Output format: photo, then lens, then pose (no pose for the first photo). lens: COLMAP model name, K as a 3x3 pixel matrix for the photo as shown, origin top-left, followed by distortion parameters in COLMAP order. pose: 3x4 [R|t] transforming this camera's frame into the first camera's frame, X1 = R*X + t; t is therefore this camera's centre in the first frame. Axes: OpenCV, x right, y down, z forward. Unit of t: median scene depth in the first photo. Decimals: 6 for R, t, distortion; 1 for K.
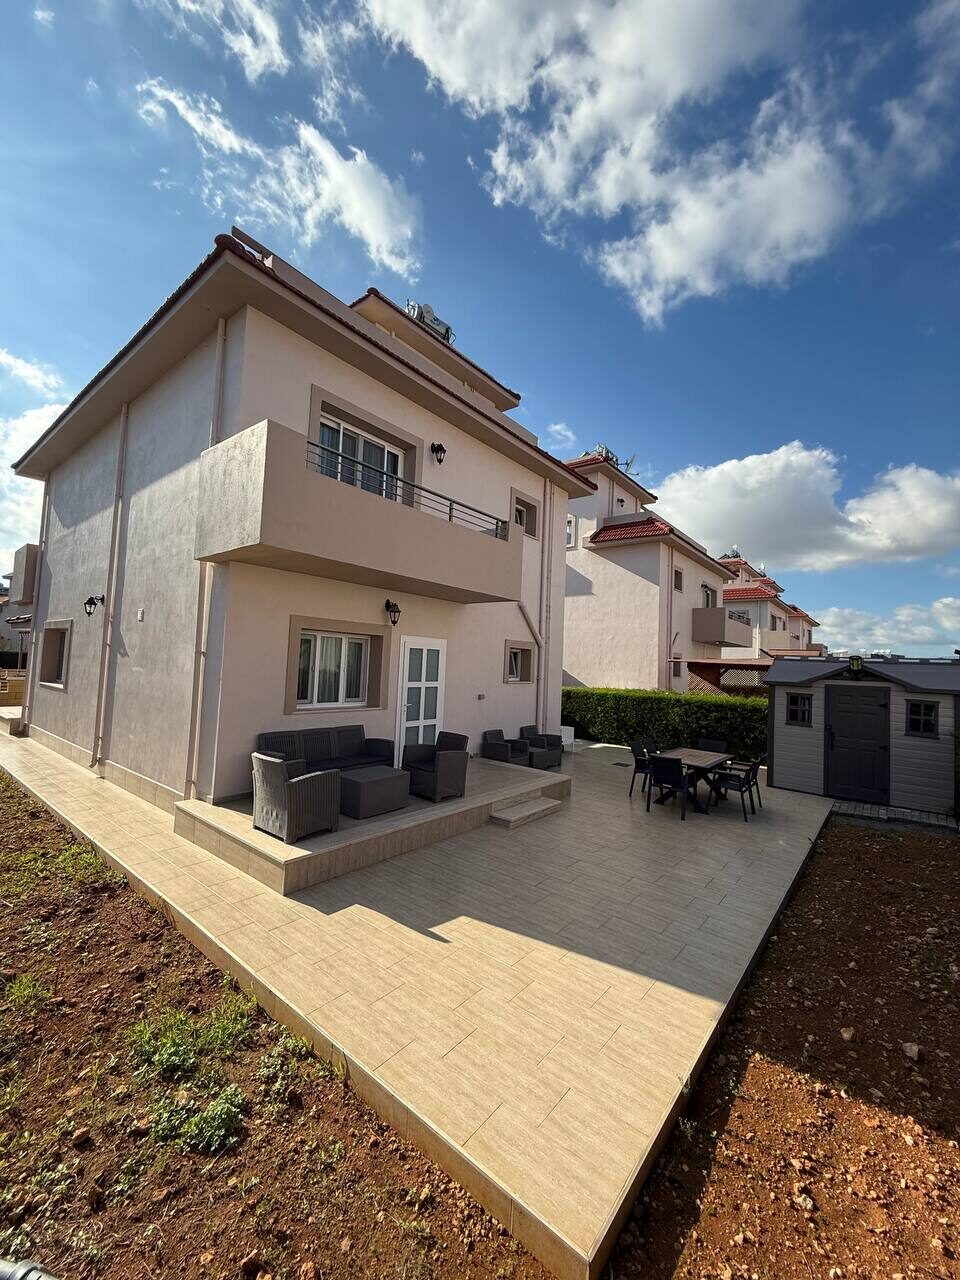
lens RADIAL K [[510.1, 0, 482.4], [0, 510.1, 638.0], [0, 0, 1]] dist [-0.000943, -0.000045]
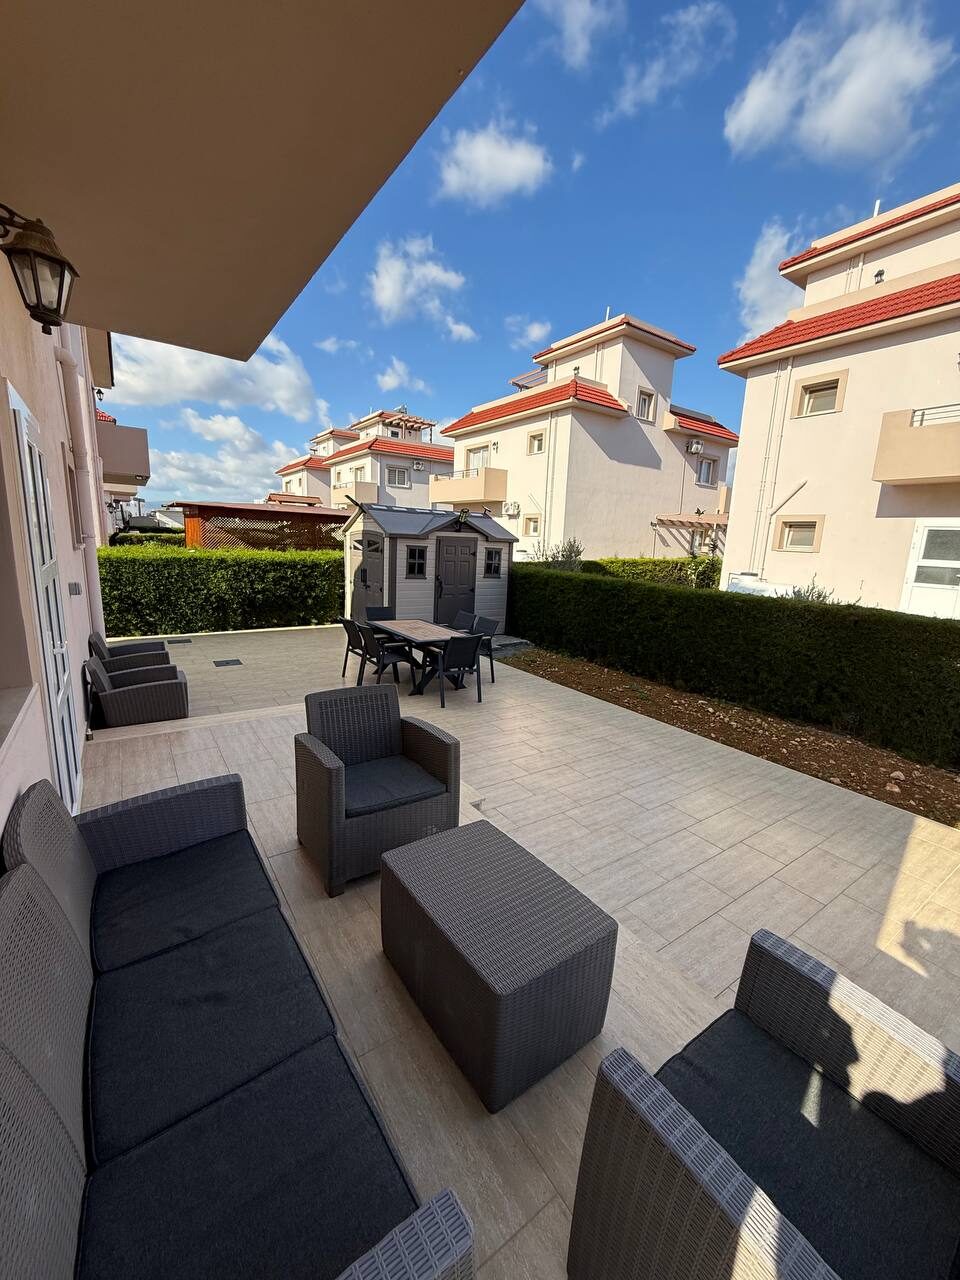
lens RADIAL K [[510.1, 0, 483.2], [0, 510.1, 637.7], [0, 0, 1]] dist [-0.000943, -0.000045]
pose [[0.273934, -0.216553, 0.937051, -0.107777], [-0.079651, 0.965865, 0.246497, 0.009508], [-0.958445, -0.142161, 0.247334, 0.216689]]
